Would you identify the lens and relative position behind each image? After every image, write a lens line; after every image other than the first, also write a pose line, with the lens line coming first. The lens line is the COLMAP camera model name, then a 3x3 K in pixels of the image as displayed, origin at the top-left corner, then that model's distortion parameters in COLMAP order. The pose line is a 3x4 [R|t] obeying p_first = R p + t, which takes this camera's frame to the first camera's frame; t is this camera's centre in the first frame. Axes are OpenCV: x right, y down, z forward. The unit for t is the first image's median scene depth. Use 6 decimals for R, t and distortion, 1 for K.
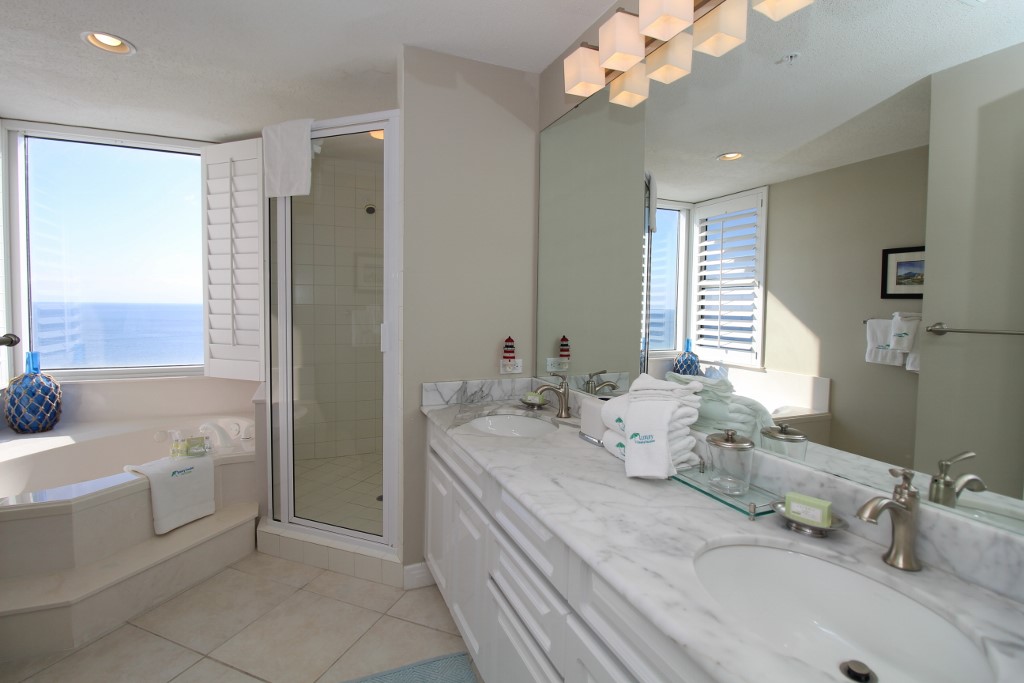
lens RADIAL K [[483.7, 0, 509.9], [0, 483.7, 328.4], [0, 0, 1]] dist [0.001422, -0.010001]
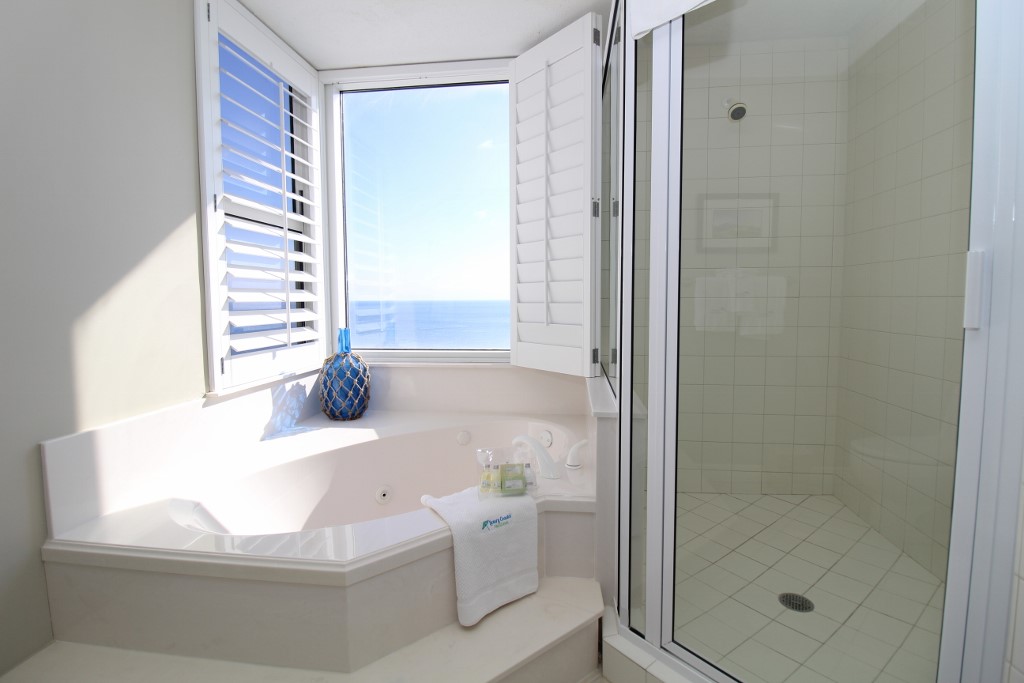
lens RADIAL K [[483.7, 0, 509.9], [0, 483.7, 328.4], [0, 0, 1]] dist [0.001422, -0.010001]
pose [[0.865628, 0.012211, -0.500538, -0.290580], [-0.006173, 0.999887, 0.013717, 0.035836], [0.500649, -0.008784, 0.865606, 0.388517]]
